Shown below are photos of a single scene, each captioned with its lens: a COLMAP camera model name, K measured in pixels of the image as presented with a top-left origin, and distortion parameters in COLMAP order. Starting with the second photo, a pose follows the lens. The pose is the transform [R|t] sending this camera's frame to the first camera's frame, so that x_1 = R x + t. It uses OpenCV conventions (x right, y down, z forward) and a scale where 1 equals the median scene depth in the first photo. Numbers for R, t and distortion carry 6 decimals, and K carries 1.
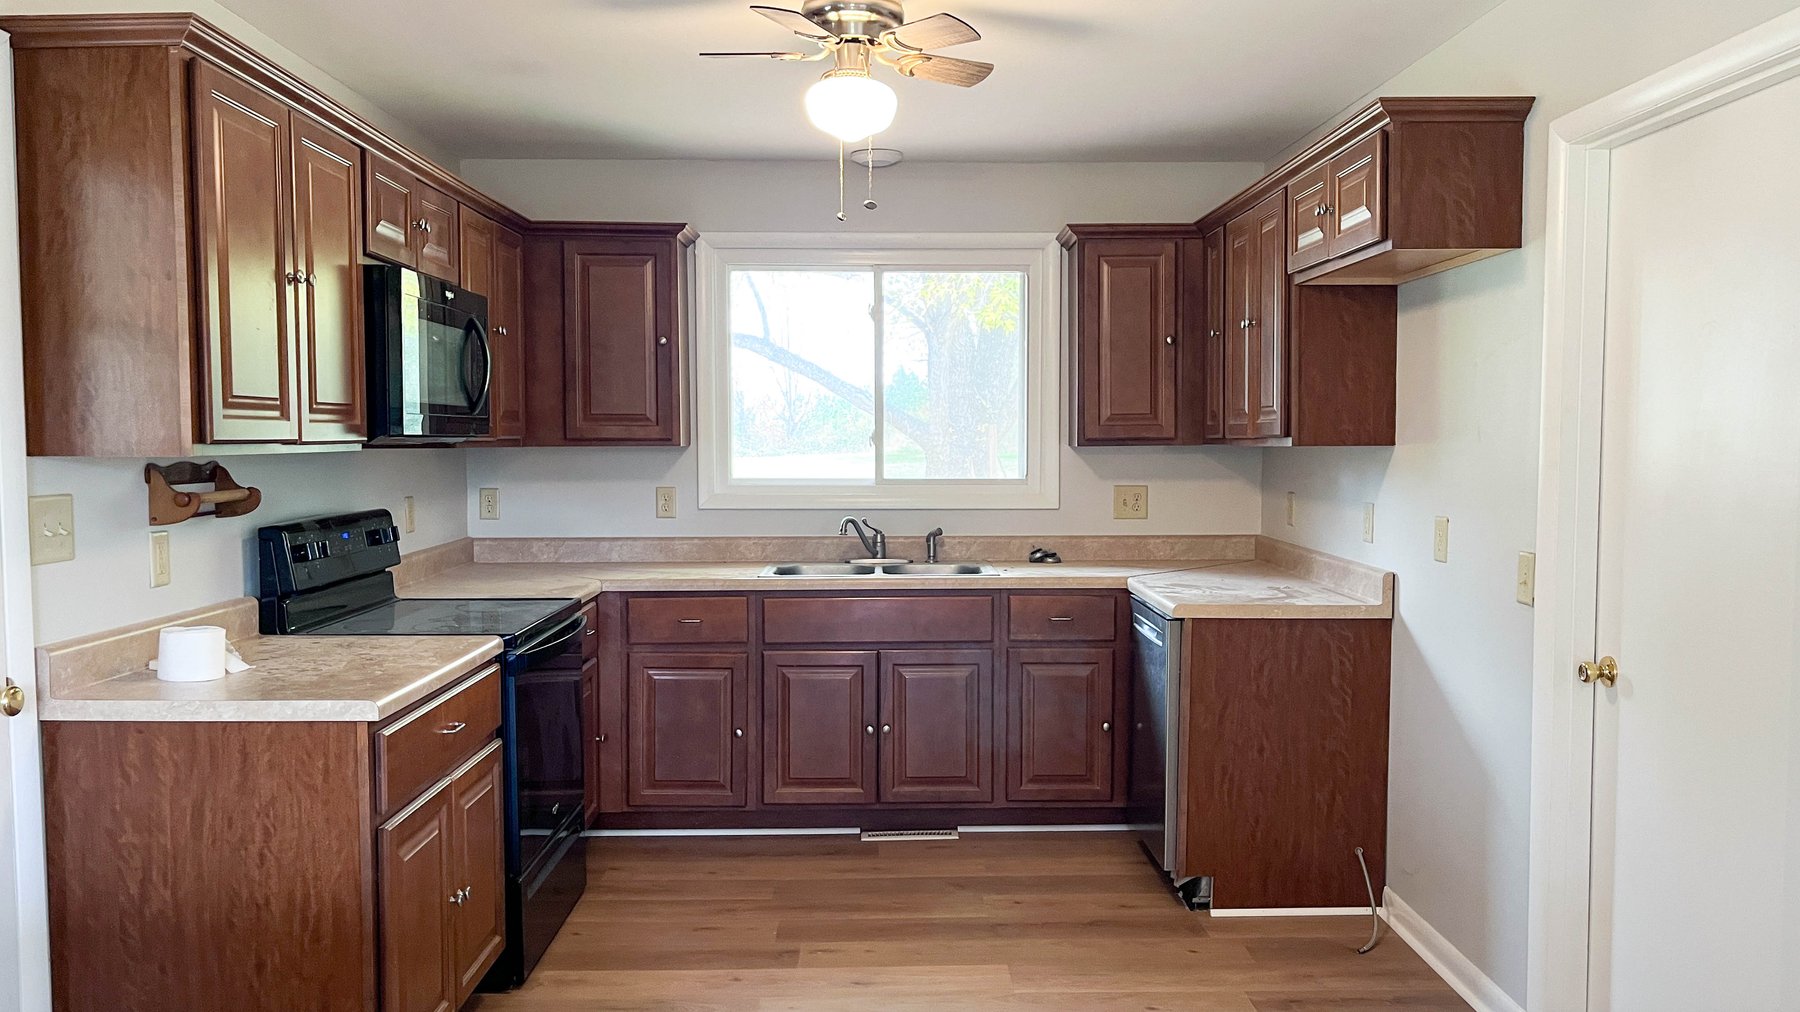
lens RADIAL K [[1390.1, 0, 899.3], [0, 1390.1, 519.9], [0, 0, 1]] dist [-0.008401, 0.005916]
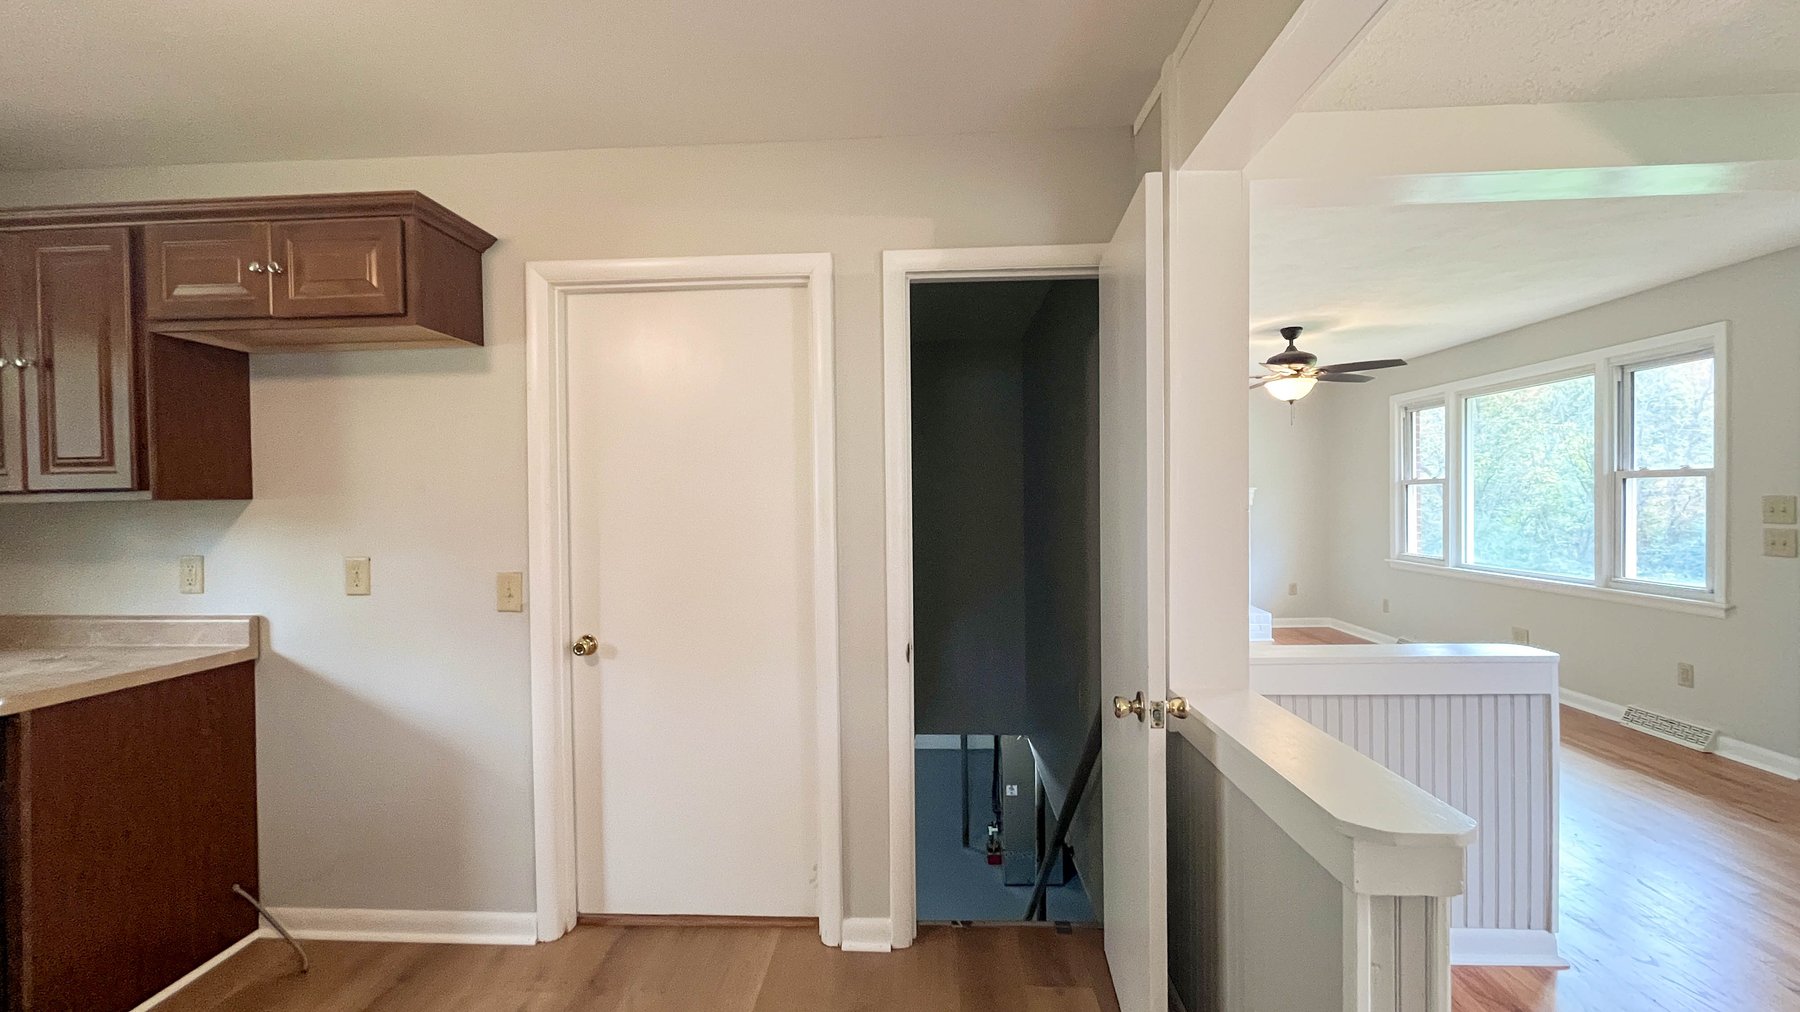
lens RADIAL K [[728.7, 0, 894.2], [0, 728.7, 508.0], [0, 0, 1]] dist [0.001269, -0.000689]
pose [[0.068108, -0.011636, 0.997610, -0.145182], [0.073857, 0.997247, 0.006590, -0.010797], [-0.994940, 0.073232, 0.068780, 0.367549]]
